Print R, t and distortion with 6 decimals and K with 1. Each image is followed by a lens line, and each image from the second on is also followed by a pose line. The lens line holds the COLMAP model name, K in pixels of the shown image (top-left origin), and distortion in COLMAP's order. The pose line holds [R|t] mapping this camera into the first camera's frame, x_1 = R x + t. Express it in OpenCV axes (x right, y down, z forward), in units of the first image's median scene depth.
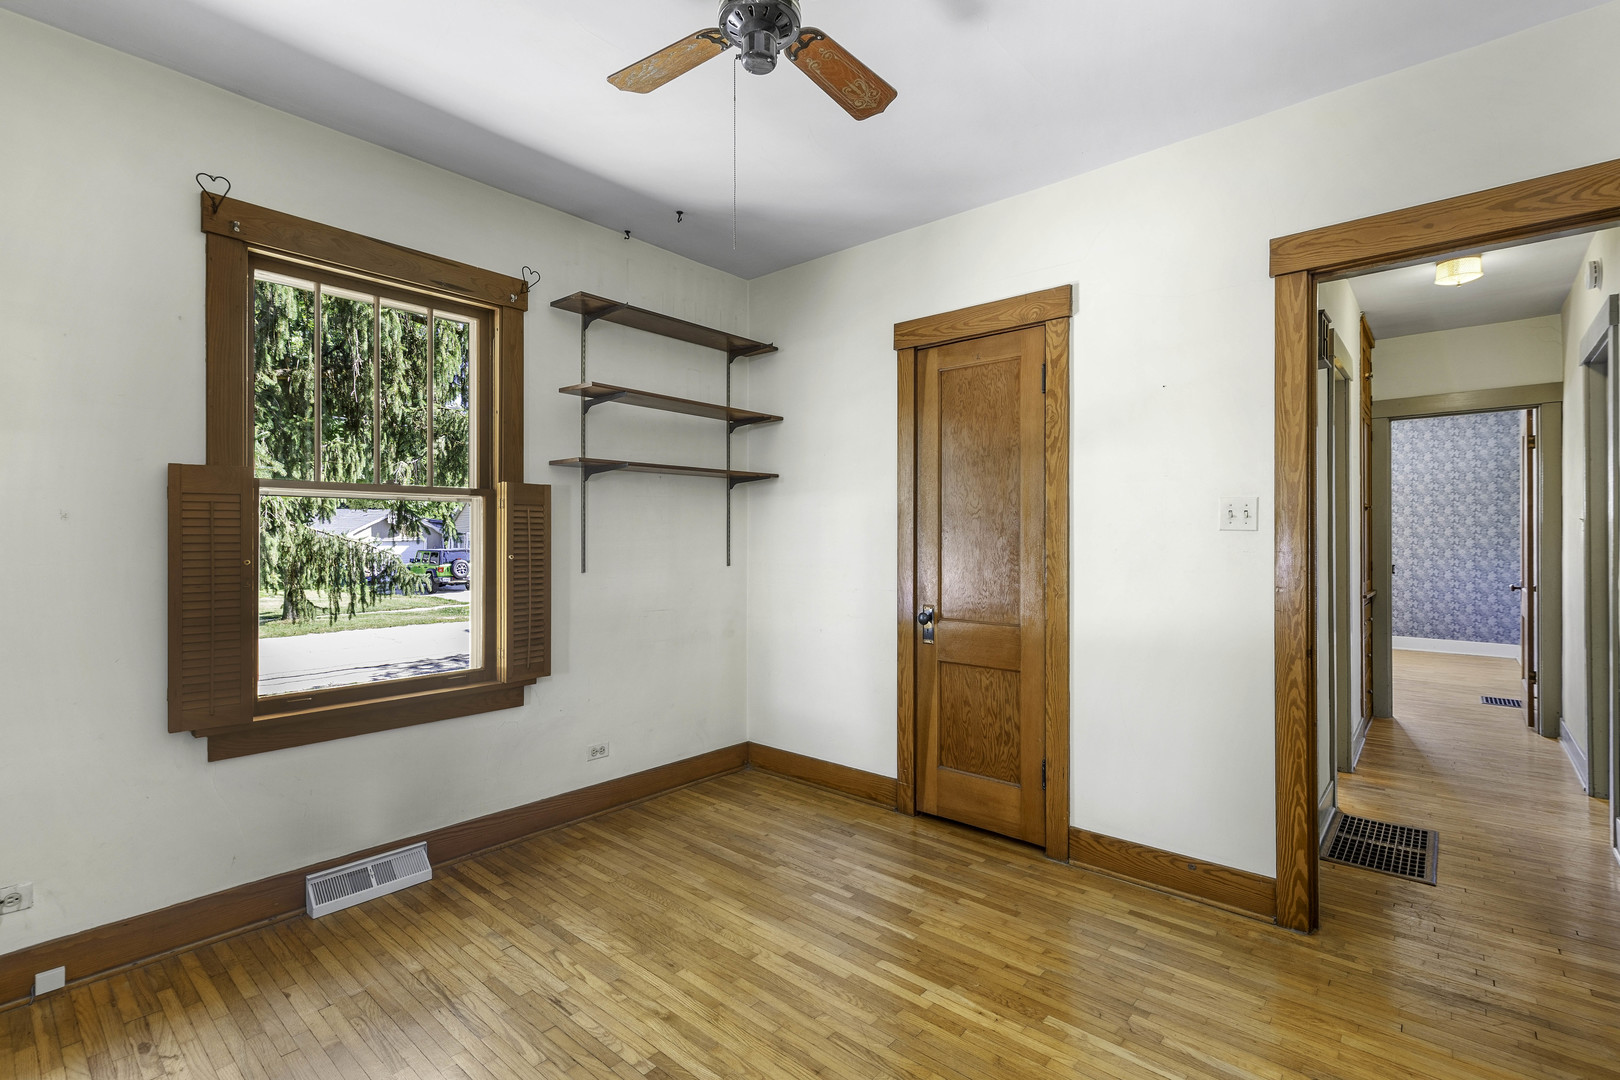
lens RADIAL K [[734.1, 0, 811.2], [0, 734.1, 534.6], [0, 0, 1]] dist [0.004827, -0.002334]
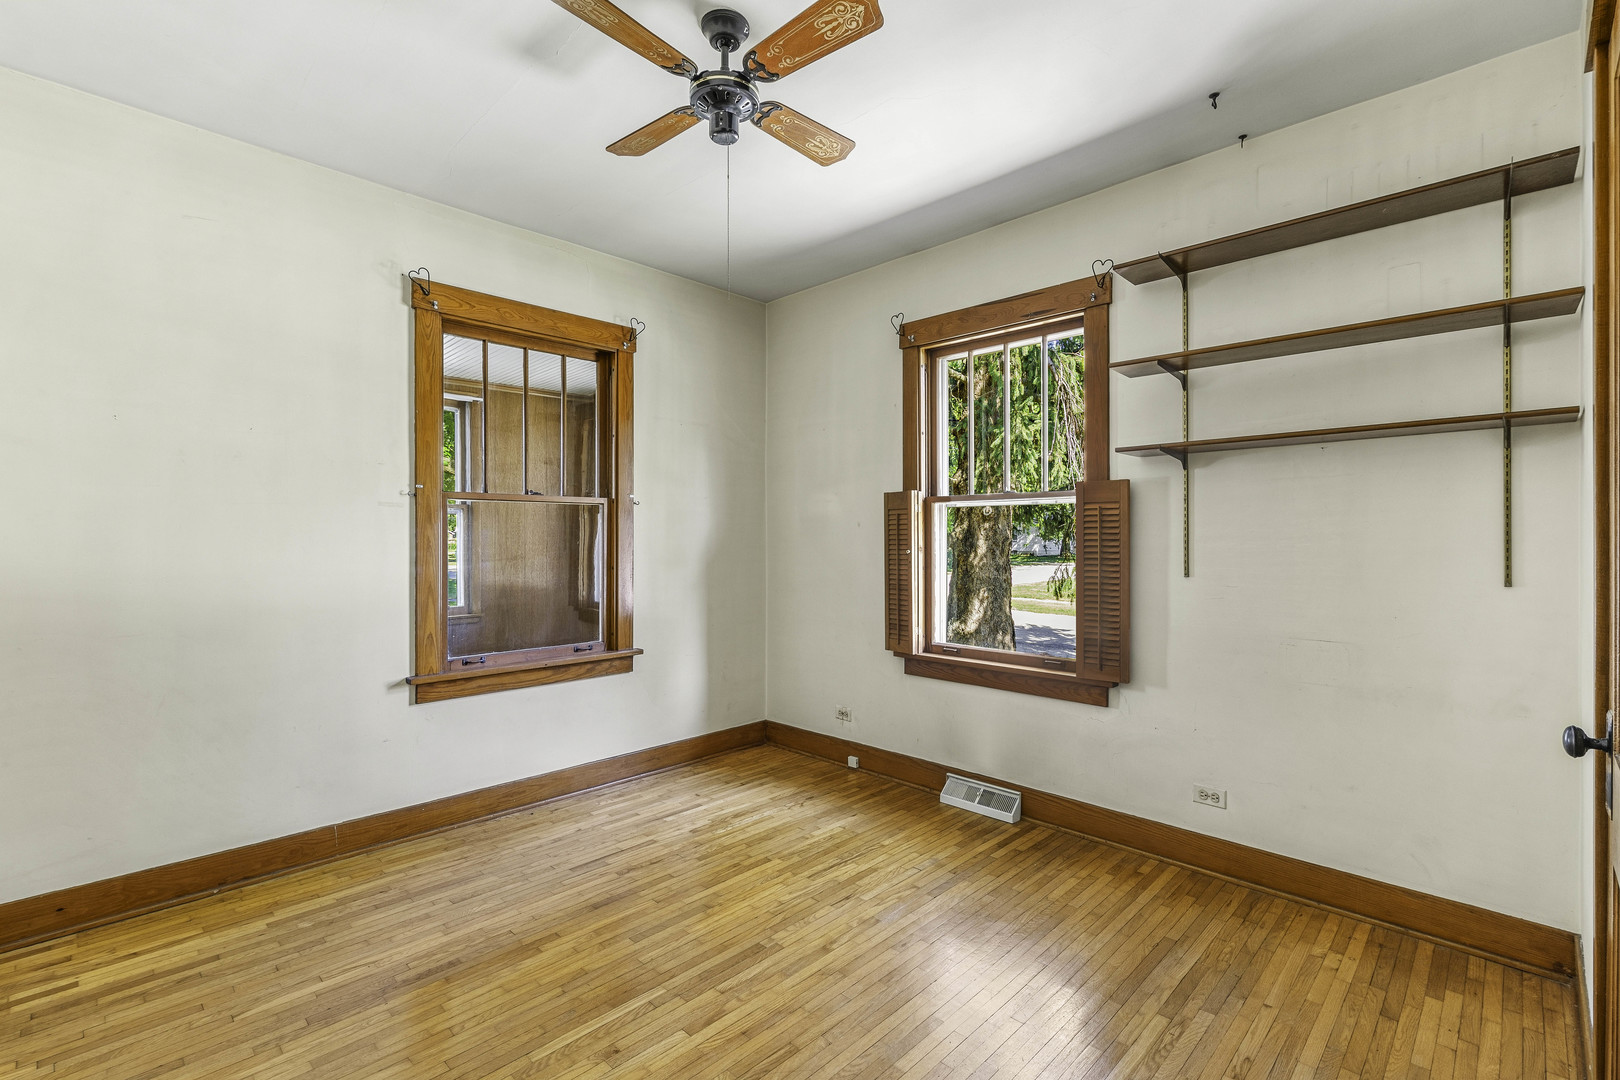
lens RADIAL K [[734.1, 0, 806.4], [0, 734.1, 536.0], [0, 0, 1]] dist [0.004827, -0.002334]
pose [[-0.065388, -0.000689, -0.997860, 0.629520], [0.004055, 0.999991, -0.000956, 0.004128], [0.997852, -0.004109, -0.065384, 0.683904]]
